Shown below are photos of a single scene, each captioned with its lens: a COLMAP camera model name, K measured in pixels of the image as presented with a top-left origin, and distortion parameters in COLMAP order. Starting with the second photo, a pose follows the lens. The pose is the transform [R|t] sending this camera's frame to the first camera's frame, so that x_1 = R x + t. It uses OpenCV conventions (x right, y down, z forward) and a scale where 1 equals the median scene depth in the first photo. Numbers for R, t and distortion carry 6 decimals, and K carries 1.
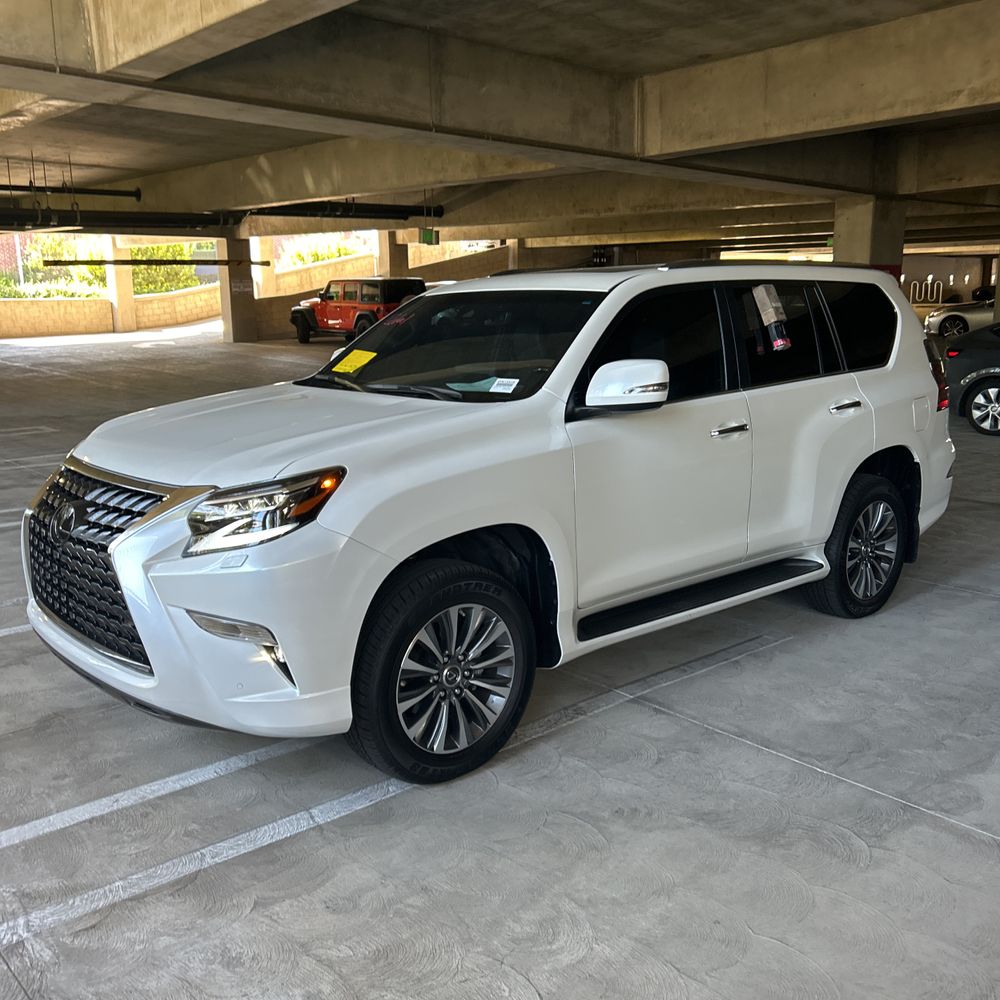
lens RADIAL K [[1012.0, 0, 499.5], [0, 1012.0, 503.1], [0, 0, 1]] dist [0.015599, 0.000000]
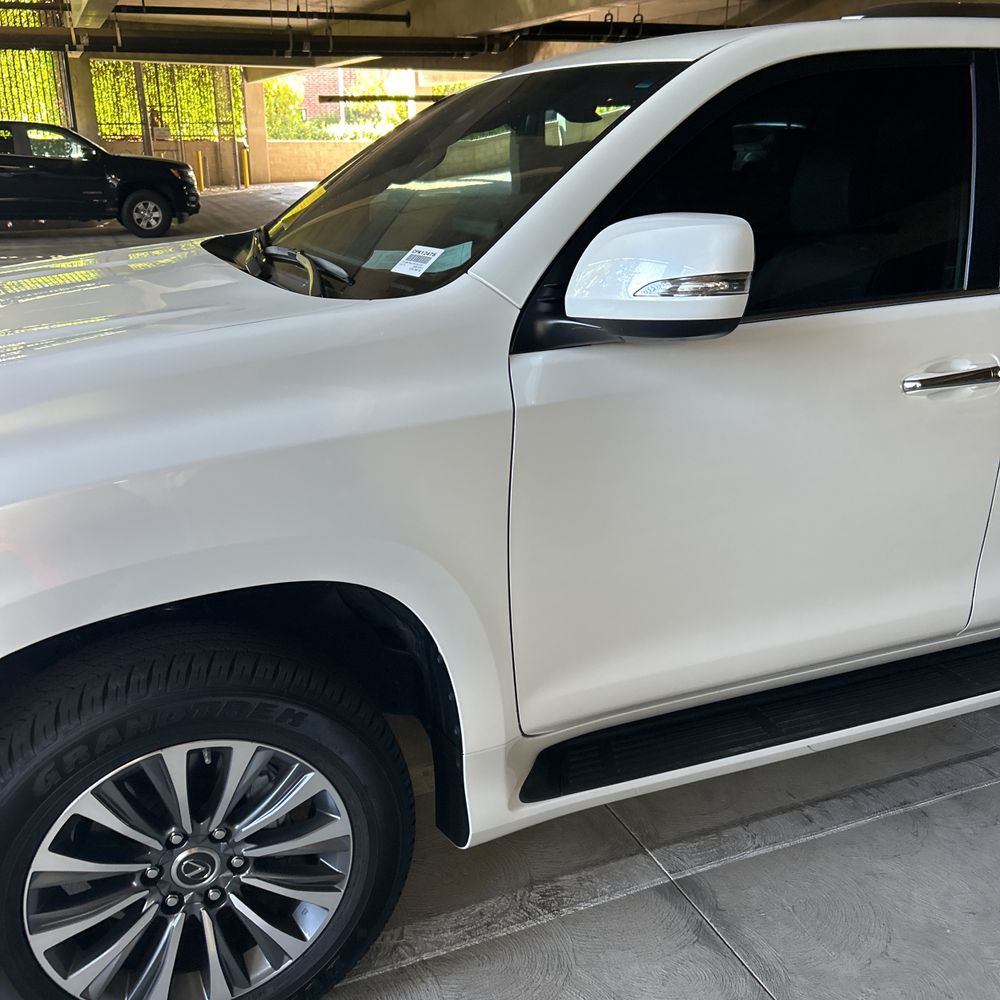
lens RADIAL K [[1012.0, 0, 496.0], [0, 1012.0, 508.1], [0, 0, 1]] dist [0.015599, 0.000000]
pose [[0.949125, 0.117468, -0.292170, 0.194779], [-0.075162, 0.985509, 0.152062, -0.078001], [0.305799, -0.122366, 0.944200, 0.554756]]
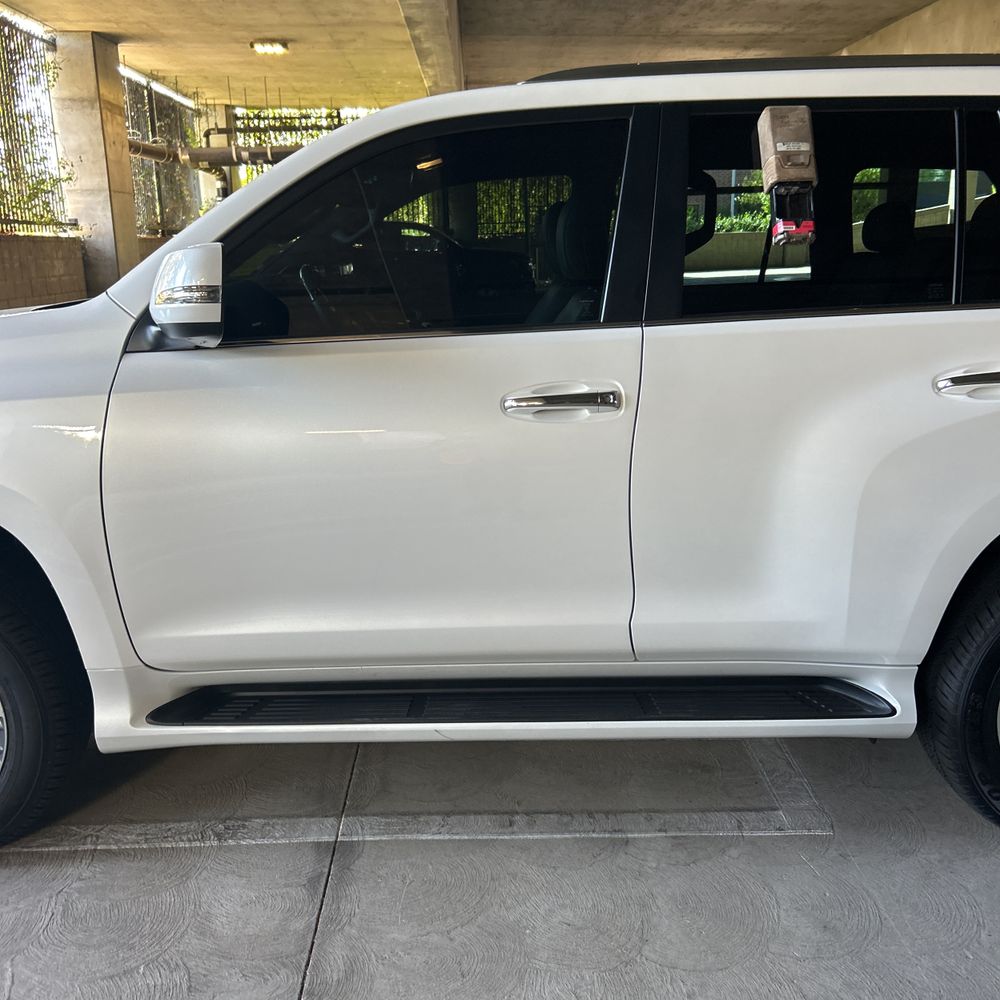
lens RADIAL K [[1012.0, 0, 503.5], [0, 1012.0, 496.6], [0, 0, 1]] dist [0.015599, 0.000000]
pose [[0.762257, 0.153858, -0.628723, 0.599504], [-0.121440, 0.988084, 0.094568, -0.077689], [0.635781, 0.004267, 0.771858, 0.675955]]
